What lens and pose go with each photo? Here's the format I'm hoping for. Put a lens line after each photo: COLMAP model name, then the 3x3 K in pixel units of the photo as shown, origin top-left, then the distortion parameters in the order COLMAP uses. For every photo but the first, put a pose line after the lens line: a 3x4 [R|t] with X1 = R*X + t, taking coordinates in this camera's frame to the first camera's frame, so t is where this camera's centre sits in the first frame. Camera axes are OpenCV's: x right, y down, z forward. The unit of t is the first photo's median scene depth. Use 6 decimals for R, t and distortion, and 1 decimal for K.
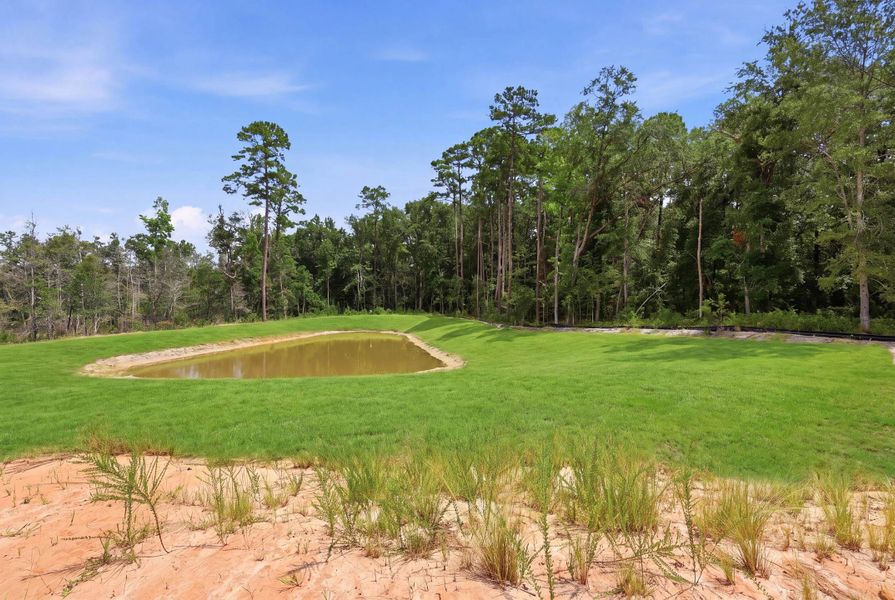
lens RADIAL K [[380.0, 0, 448.4], [0, 380.0, 293.9], [0, 0, 1]] dist [-0.010132, 0.000639]
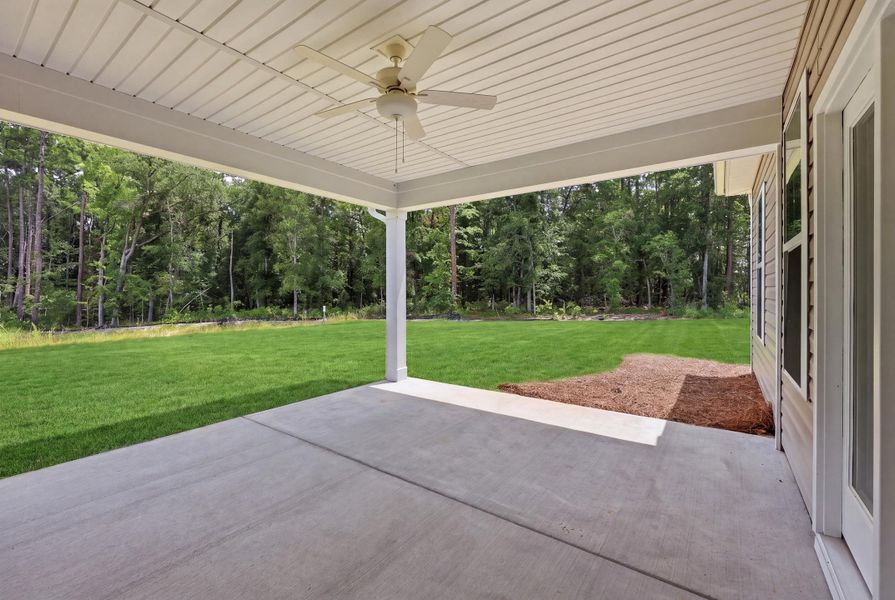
lens RADIAL K [[380.0, 0, 452.5], [0, 380.0, 297.9], [0, 0, 1]] dist [-0.010132, 0.000639]
pose [[0.558069, -0.008332, 0.829752, -0.020522], [0.002073, 0.999960, 0.008648, -0.002915], [-0.829792, -0.003106, 0.558065, -0.238224]]
